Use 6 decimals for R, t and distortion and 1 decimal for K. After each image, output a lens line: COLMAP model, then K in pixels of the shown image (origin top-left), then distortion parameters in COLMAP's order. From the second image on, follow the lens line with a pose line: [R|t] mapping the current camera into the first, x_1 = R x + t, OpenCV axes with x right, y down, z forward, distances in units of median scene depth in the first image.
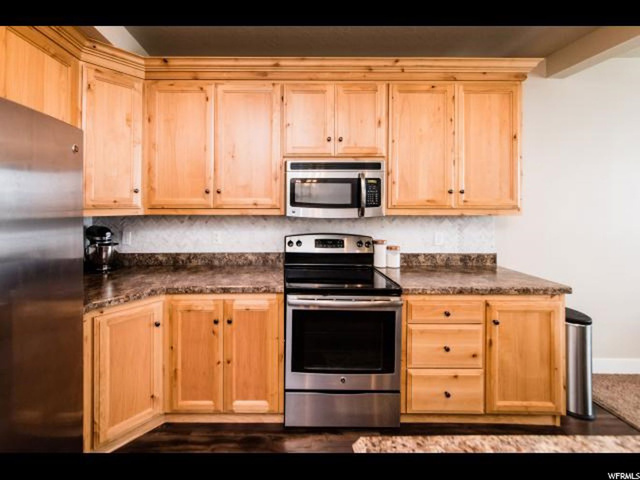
lens RADIAL K [[272.6, 0, 289.2], [0, 272.6, 205.2], [0, 0, 1]] dist [0.002089, 0.000711]
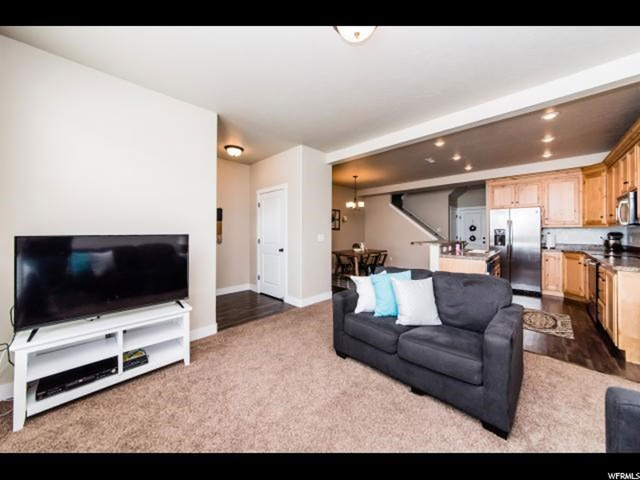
lens RADIAL K [[228.4, 0, 327.2], [0, 228.4, 231.5], [0, 0, 1]] dist [0.001577, -0.000712]
pose [[-0.687350, -0.005571, -0.726305, 2.562141], [-0.008443, 0.999964, 0.000319, 0.096586], [0.726278, 0.006352, -0.687372, 0.582936]]
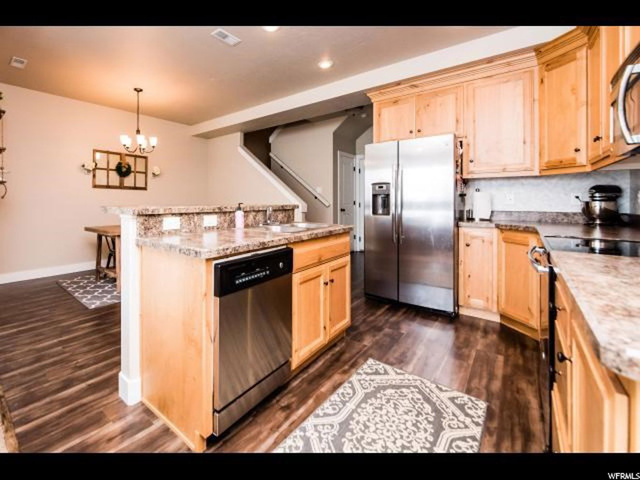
lens RADIAL K [[291.3, 0, 277.0], [0, 291.3, 202.5], [0, 0, 1]] dist [-0.003802, 0.000975]
pose [[-0.664272, 0.003407, -0.747484, 1.086163], [-0.004004, 0.999959, 0.008116, 0.150769], [0.747481, 0.008384, -0.664231, 0.838519]]
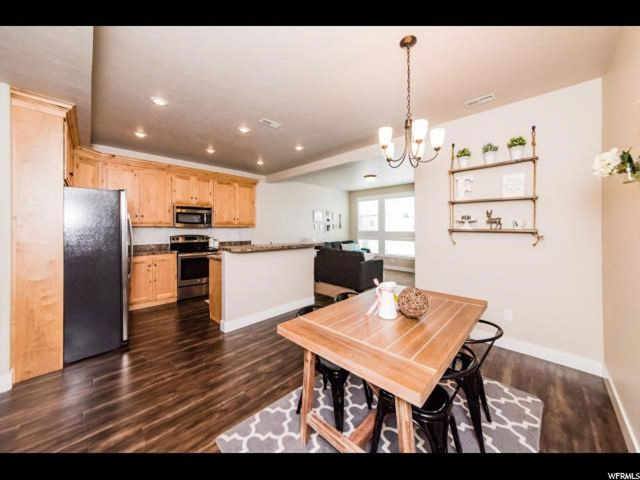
lens RADIAL K [[228.4, 0, 290.4], [0, 228.4, 229.0], [0, 0, 1]] dist [0.001577, -0.000712]
pose [[0.785163, -0.002043, 0.619286, -0.474650], [0.004945, 0.999983, -0.002970, 0.071955], [-0.619269, 0.005394, 0.785160, -1.340353]]
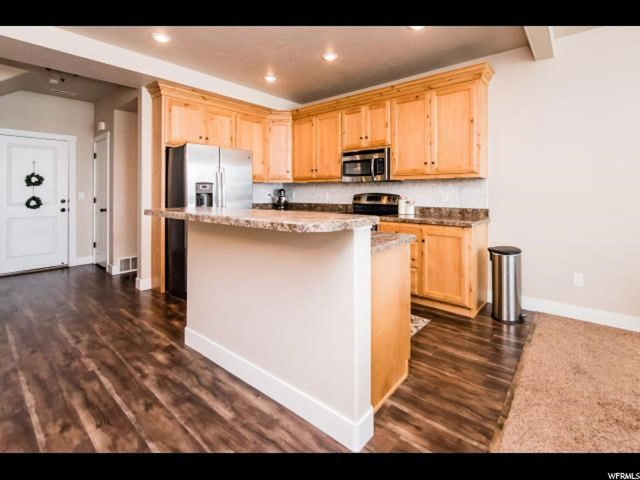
lens RADIAL K [[280.5, 0, 340.1], [0, 280.5, 194.3], [0, 0, 1]] dist [-0.000391, 0.002229]
pose [[0.787474, 0.006126, -0.616318, 1.143362], [-0.000557, 0.999957, 0.009227, 0.108133], [0.616348, -0.006923, 0.787443, -0.525665]]
